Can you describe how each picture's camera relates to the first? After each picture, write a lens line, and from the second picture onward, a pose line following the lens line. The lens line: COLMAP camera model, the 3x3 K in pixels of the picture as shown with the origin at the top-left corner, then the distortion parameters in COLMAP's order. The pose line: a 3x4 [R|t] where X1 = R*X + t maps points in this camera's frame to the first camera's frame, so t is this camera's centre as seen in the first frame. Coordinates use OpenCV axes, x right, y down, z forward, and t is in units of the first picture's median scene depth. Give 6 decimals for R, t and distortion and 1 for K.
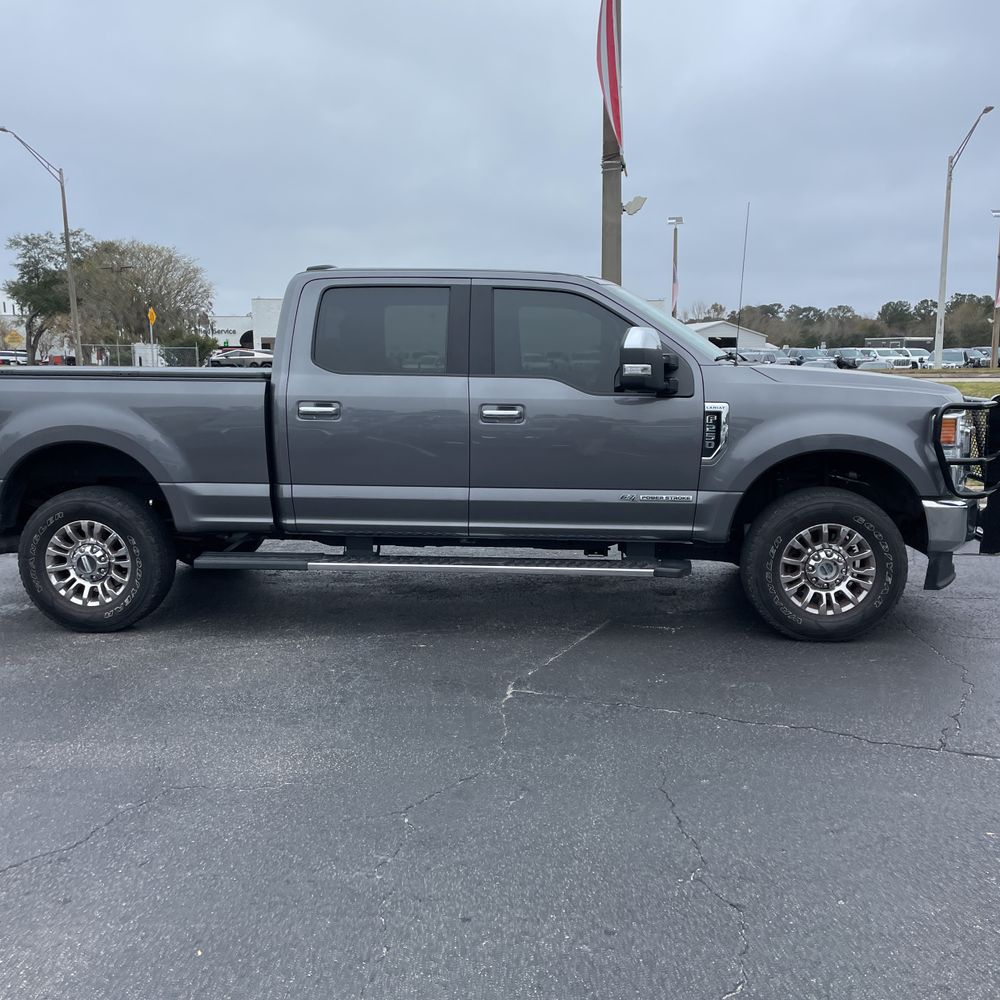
lens RADIAL K [[1011.2, 0, 511.3], [0, 1011.2, 505.0], [0, 0, 1]] dist [0.039343, 0.000000]
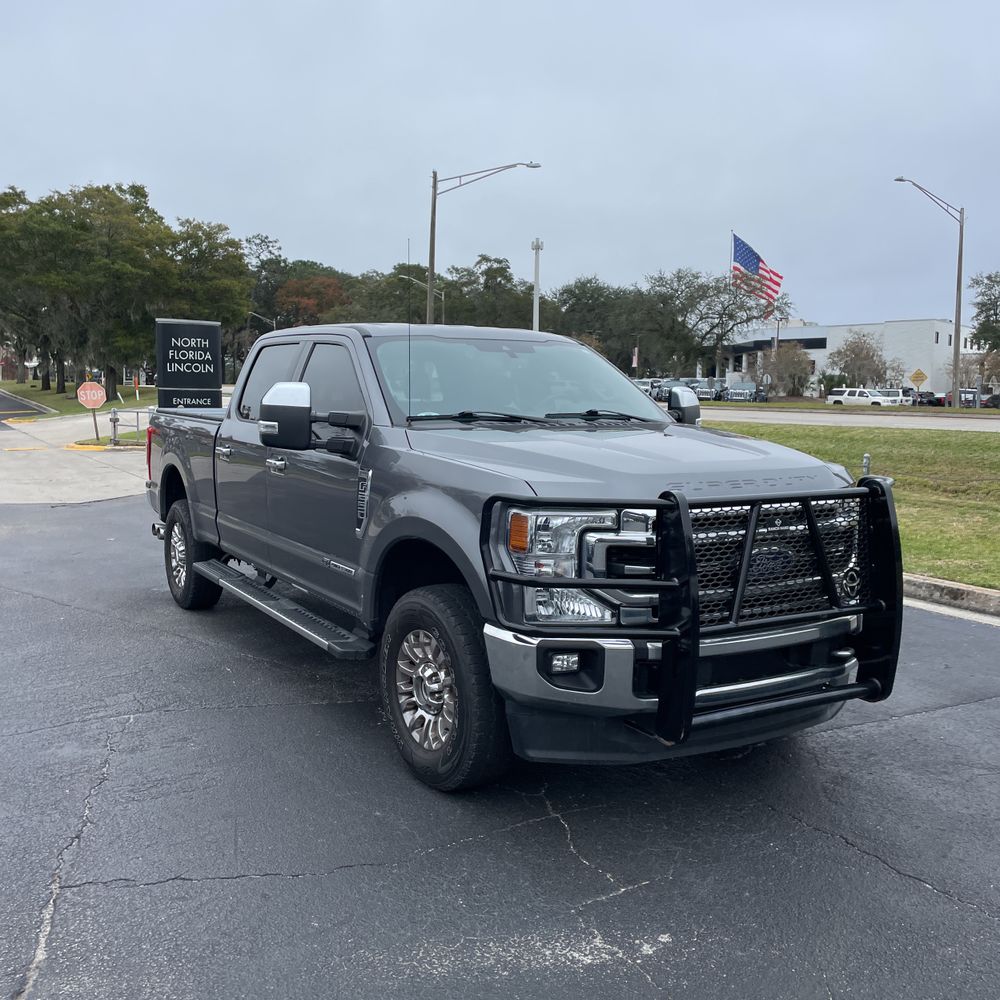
lens RADIAL K [[1011.2, 0, 492.4], [0, 1011.2, 494.1], [0, 0, 1]] dist [0.039343, 0.000000]
pose [[0.594723, 0.089075, -0.798981, 0.944434], [-0.125503, 0.991945, 0.017169, -0.105427], [0.794074, 0.090064, 0.601111, 0.553183]]
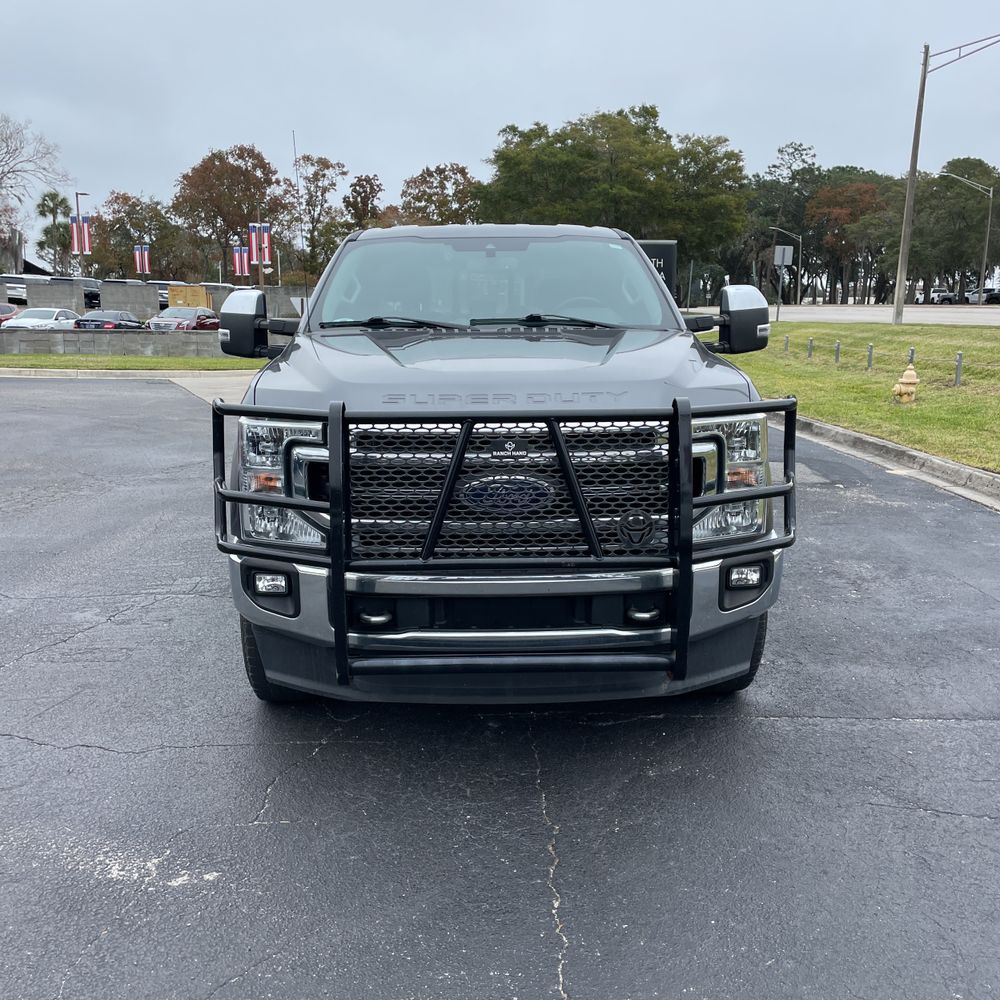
lens RADIAL K [[1011.2, 0, 493.2], [0, 1011.2, 514.3], [0, 0, 1]] dist [0.039343, 0.000000]
pose [[0.108871, 0.195153, -0.974711, 1.070419], [-0.133058, 0.974577, 0.180264, -0.164185], [0.985110, 0.110068, 0.132070, 1.057935]]
